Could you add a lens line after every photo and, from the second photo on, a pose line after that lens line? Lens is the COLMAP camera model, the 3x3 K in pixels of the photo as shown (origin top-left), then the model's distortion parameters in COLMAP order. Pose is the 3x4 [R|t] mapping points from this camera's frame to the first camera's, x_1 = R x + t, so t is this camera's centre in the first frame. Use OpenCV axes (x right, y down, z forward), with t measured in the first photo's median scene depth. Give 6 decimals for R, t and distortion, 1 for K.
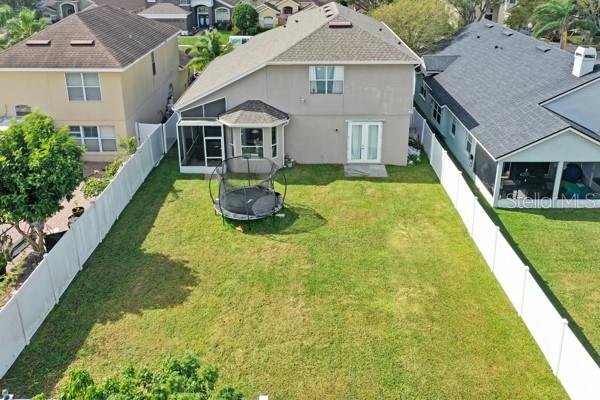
lens RADIAL K [[492.5, 0, 300.1], [0, 492.5, 115.9], [0, 0, 1]] dist [-0.004121, -0.014026]
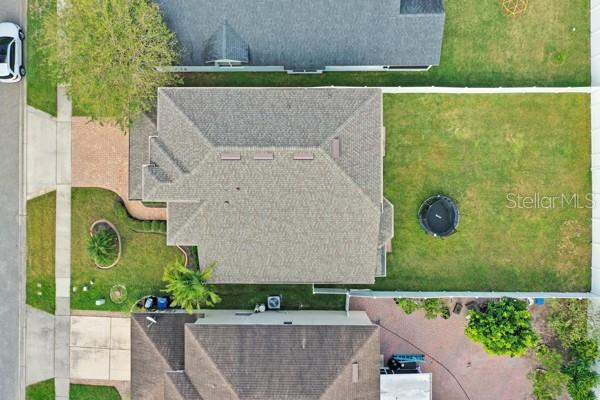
lens RADIAL K [[471.9, 0, 301.6], [0, 471.9, 198.8], [0, 0, 1]] dist [-0.007647, 0.006427]
pose [[-0.012962, -0.999916, 0.000536, -0.032171], [0.336734, -0.003860, 0.941592, -1.268981], [-0.941511, 0.012386, 0.336756, 0.757392]]
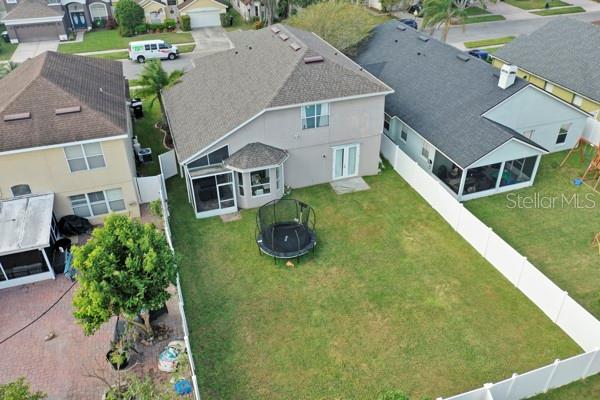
lens RADIAL K [[471.9, 0, 302.2], [0, 471.9, 194.9], [0, 0, 1]] dist [-0.007647, 0.006427]
pose [[0.942371, -0.187422, 0.277148, -0.306115], [0.112754, 0.957817, 0.264334, -0.187520], [-0.314999, -0.217852, 0.923751, -0.031076]]
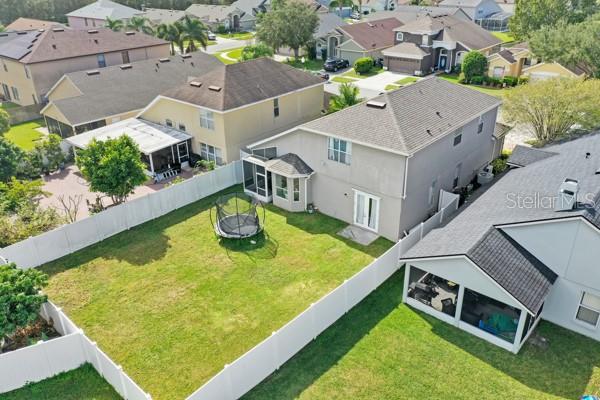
lens RADIAL K [[471.9, 0, 298.8], [0, 471.9, 201.1], [0, 0, 1]] dist [-0.007647, 0.006427]
pose [[0.762770, 0.282602, -0.581652, 0.661347], [-0.196195, 0.958193, 0.208263, -0.171641], [0.616190, -0.044739, 0.786326, 0.047703]]
